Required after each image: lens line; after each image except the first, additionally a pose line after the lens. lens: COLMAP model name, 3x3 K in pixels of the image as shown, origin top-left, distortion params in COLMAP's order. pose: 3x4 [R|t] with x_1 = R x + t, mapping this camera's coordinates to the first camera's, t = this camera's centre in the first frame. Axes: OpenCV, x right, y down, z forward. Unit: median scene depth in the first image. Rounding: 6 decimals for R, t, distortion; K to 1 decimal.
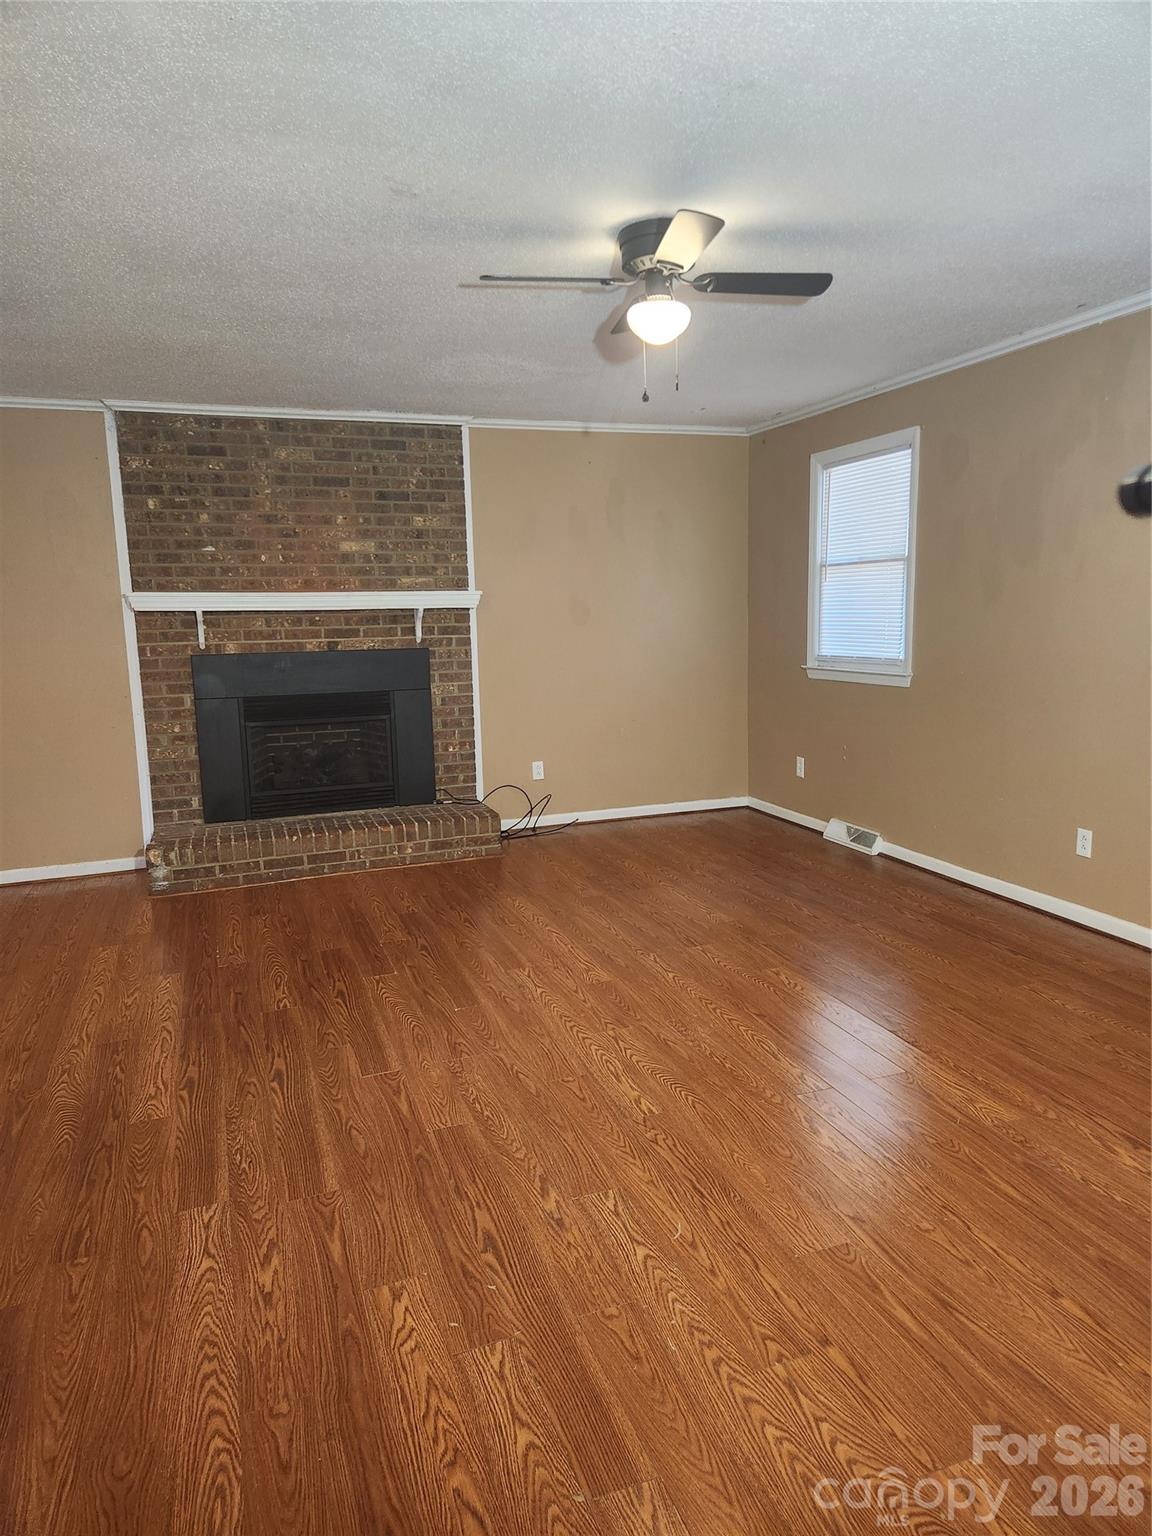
lens RADIAL K [[1026.6, 0, 576.0], [0, 1026.6, 768.0], [0, 0, 1]] dist [0.078856, -0.059685]
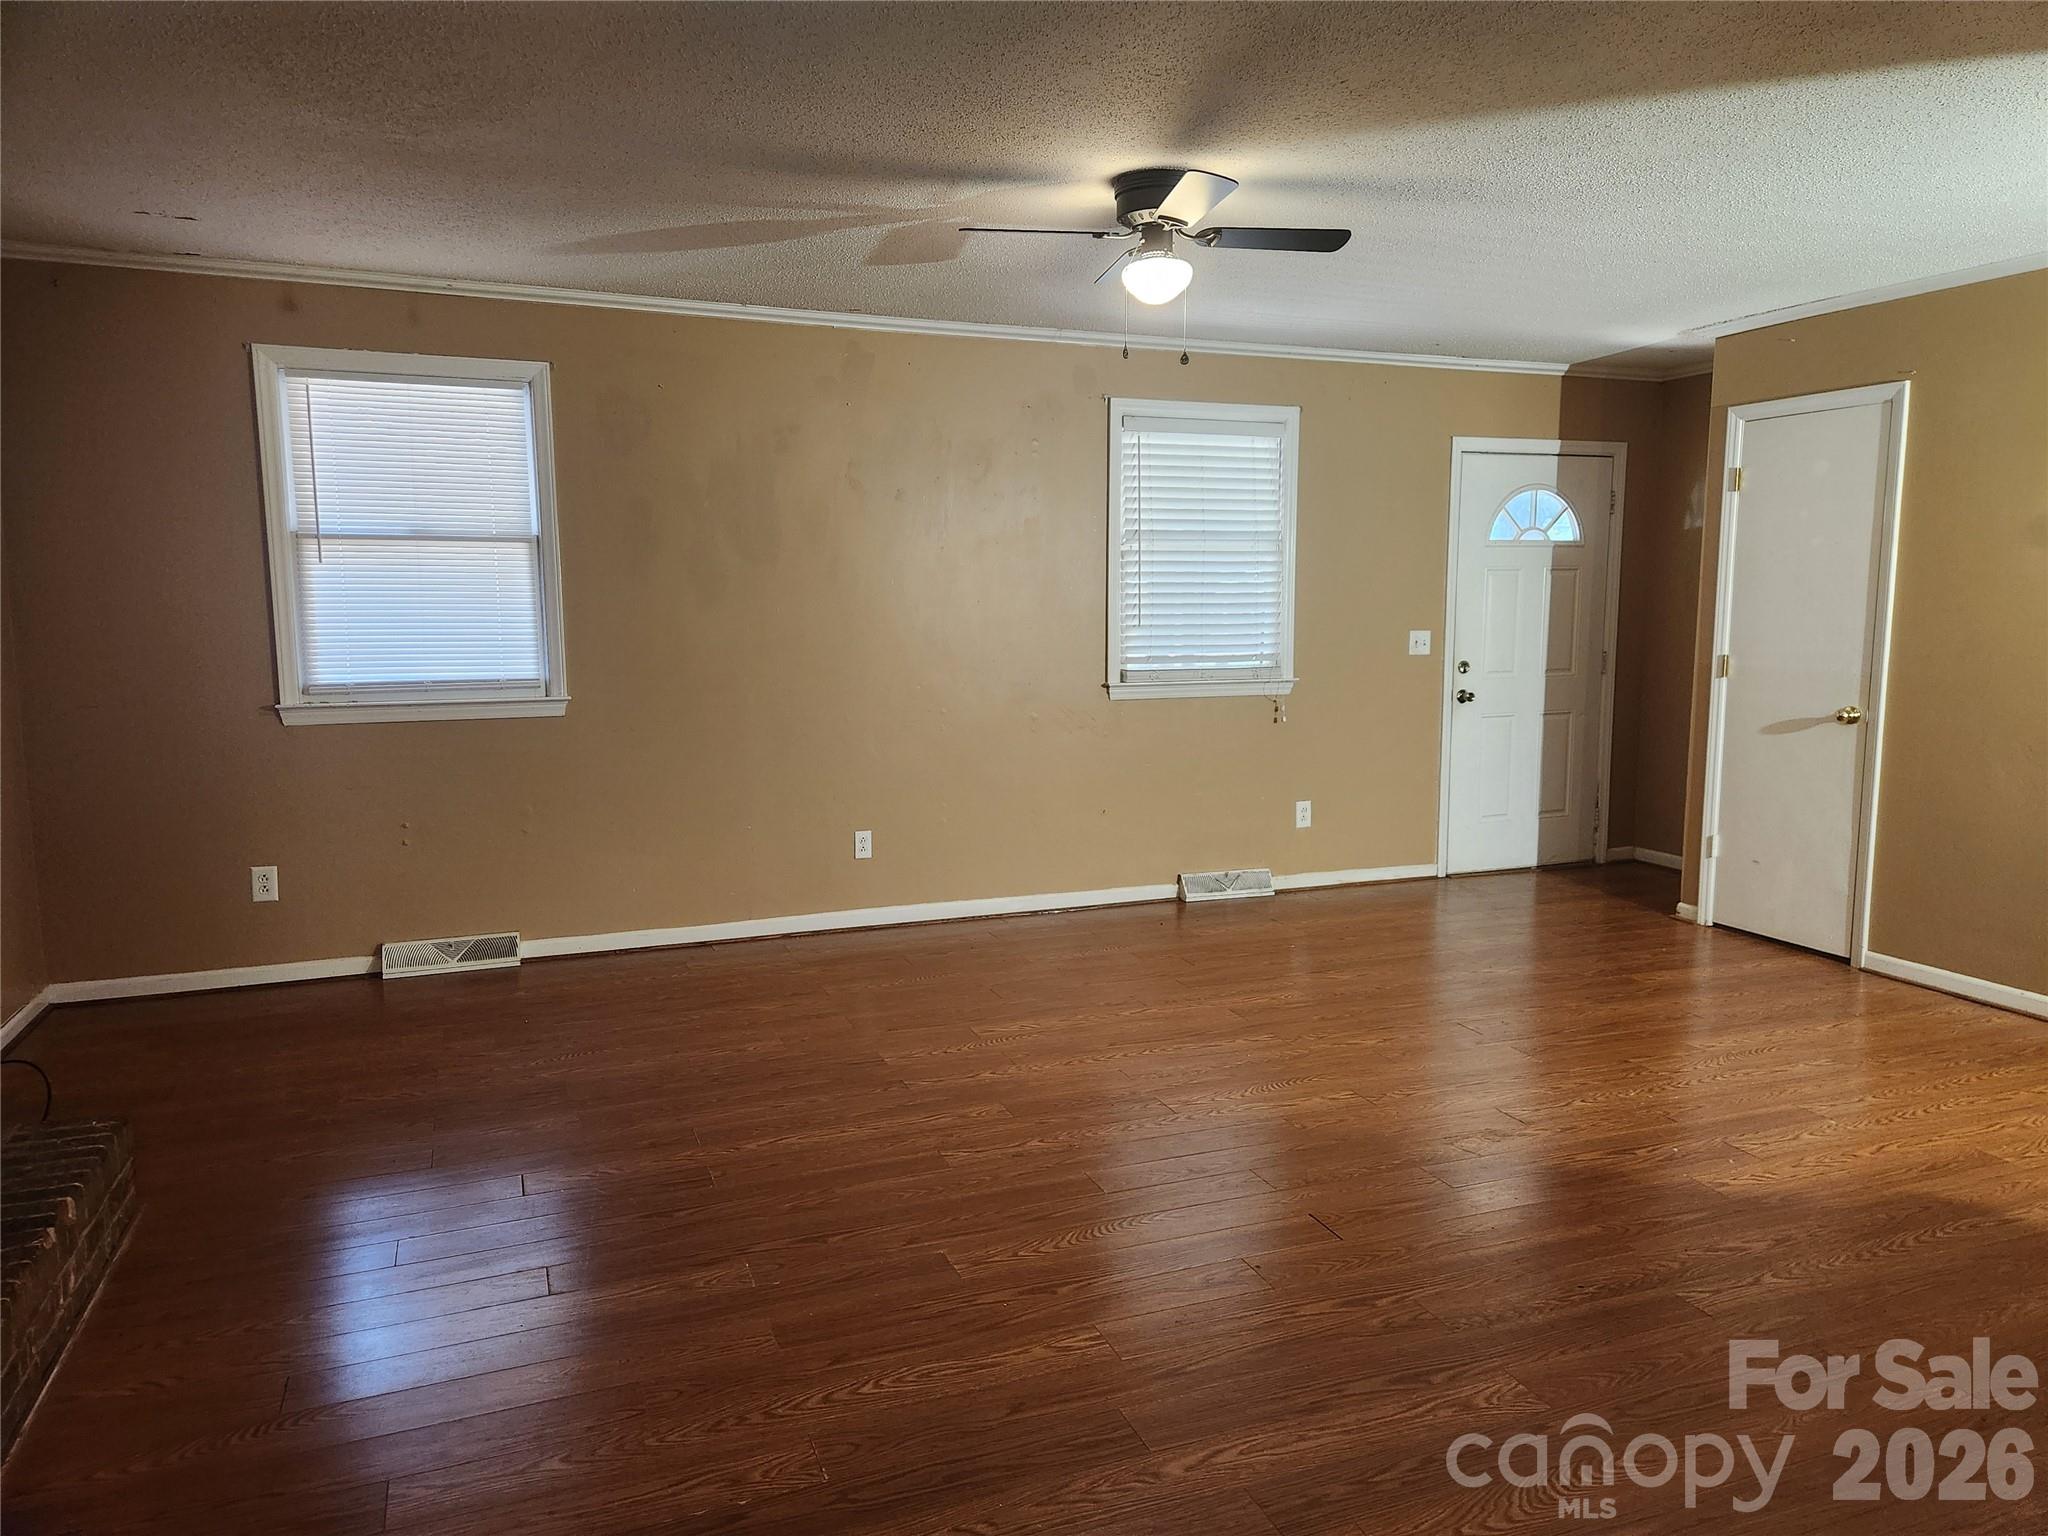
lens RADIAL K [[1368.8, 0, 1046.9], [0, 1368.8, 759.9], [0, 0, 1]] dist [0.078856, -0.059685]
pose [[-0.037682, -0.099980, 0.994276, -0.798456], [0.157818, 0.981900, 0.104716, -0.115141], [-0.986749, 0.160860, -0.021221, 0.829644]]
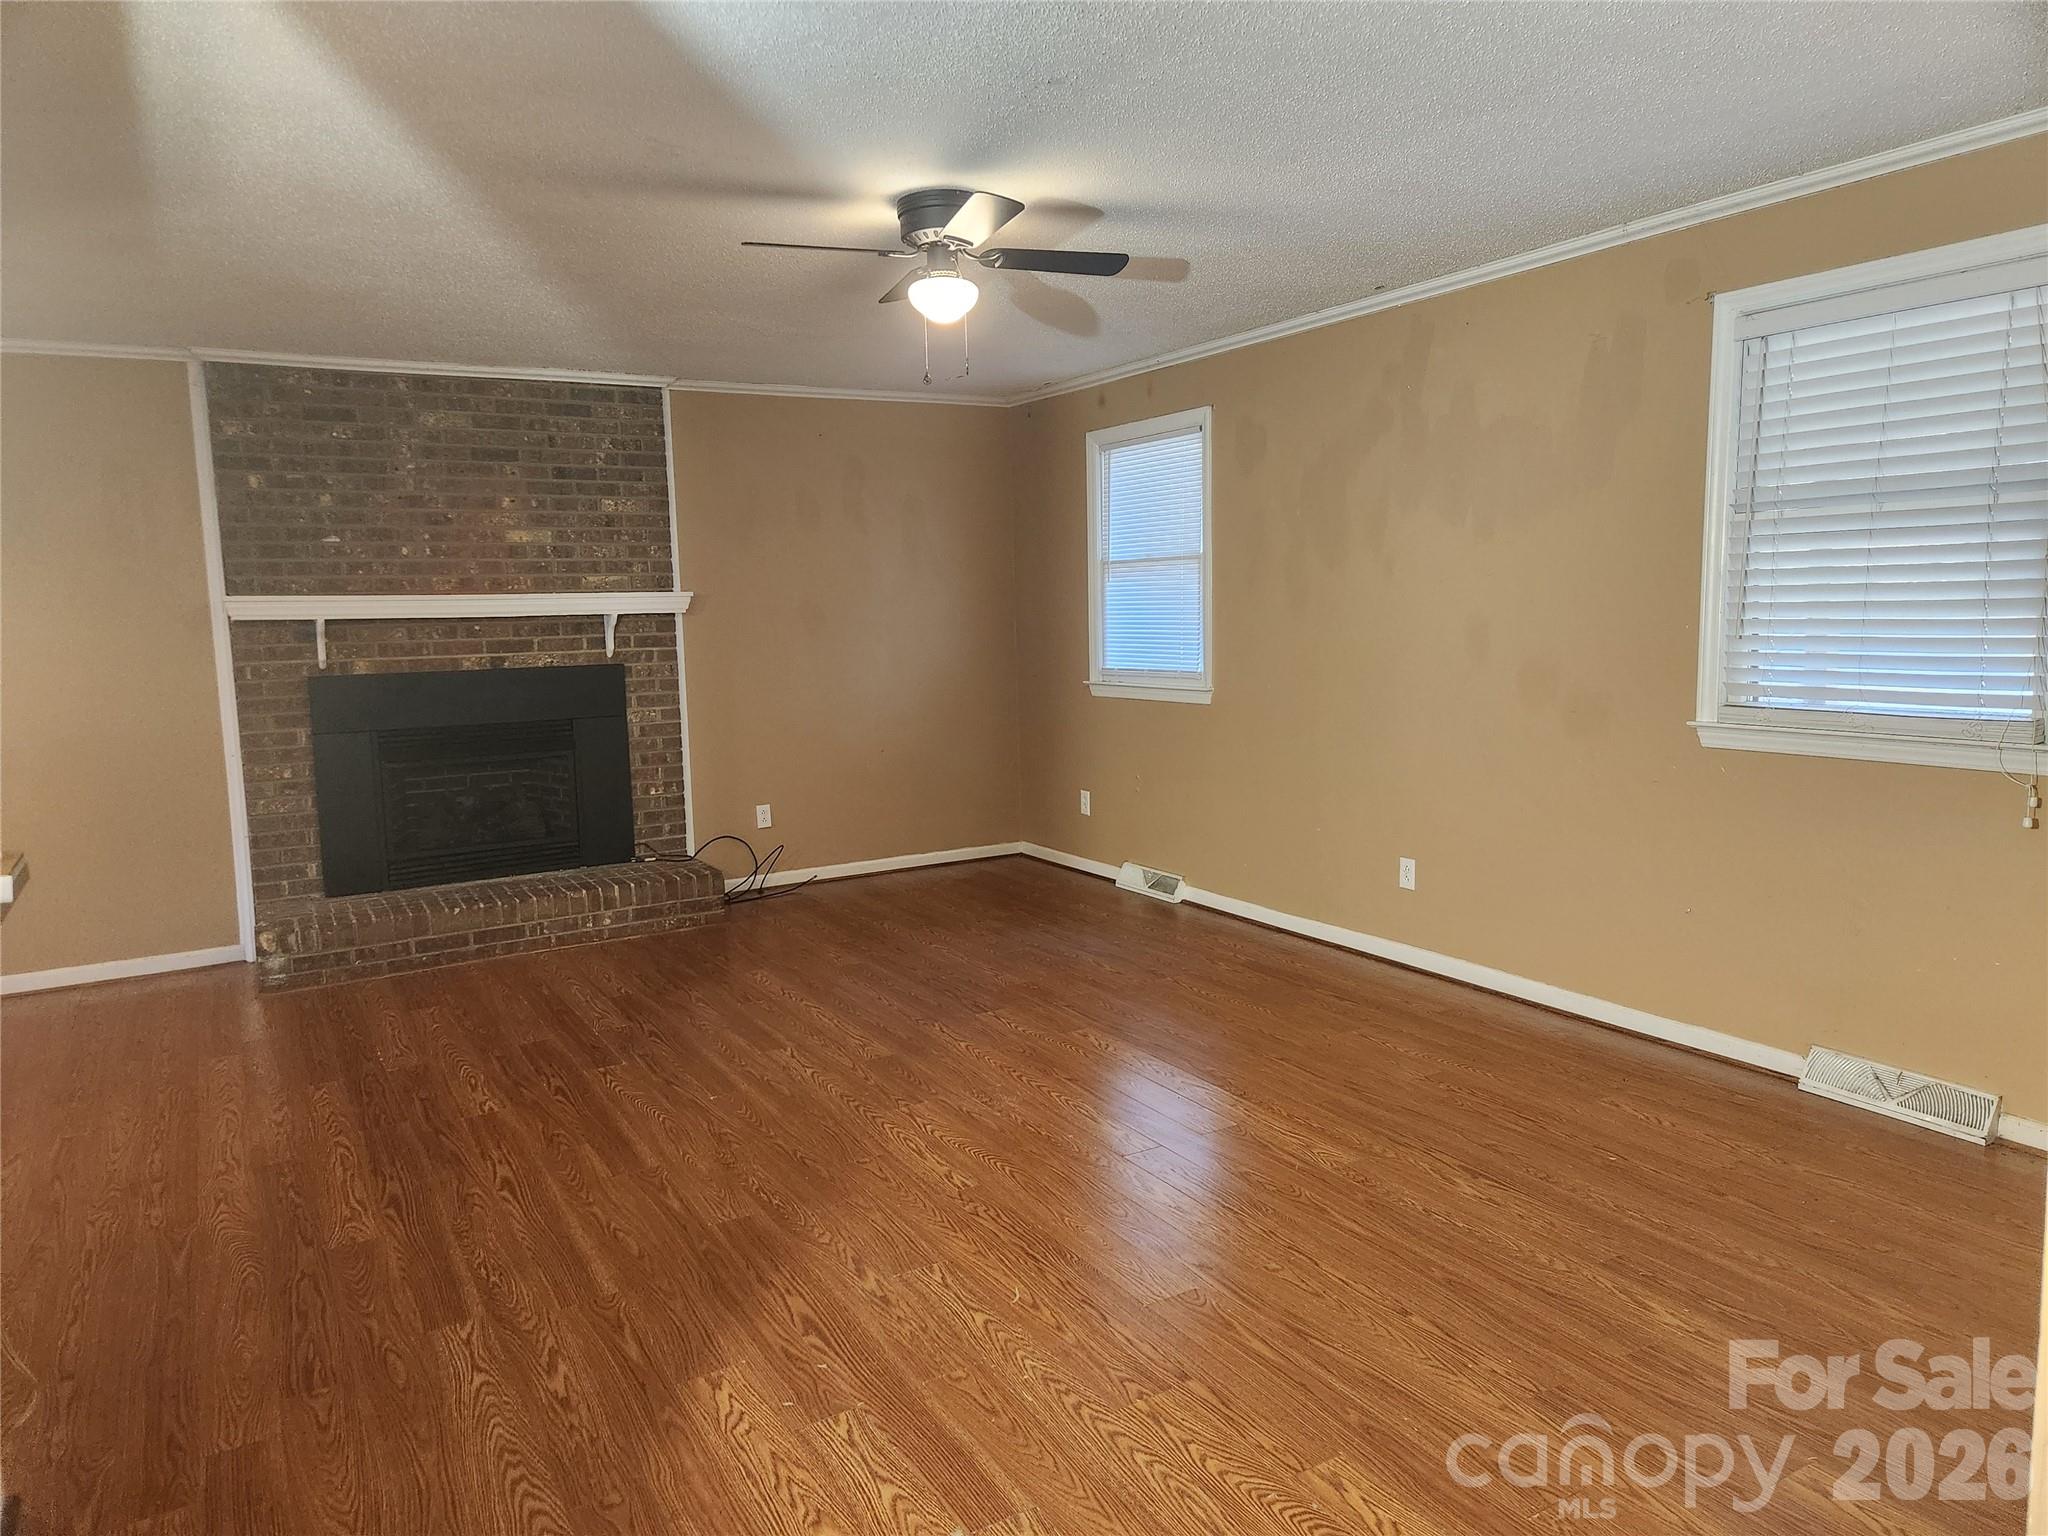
lens RADIAL K [[1376.5, 0, 982.8], [0, 1376.5, 762.2], [0, 0, 1]] dist [0.073877, -0.059631]
pose [[0.986234, -0.022582, 0.163805, -0.063806], [0.029850, 0.998670, -0.042043, 0.015235], [-0.162638, 0.046354, 0.985596, -0.115910]]
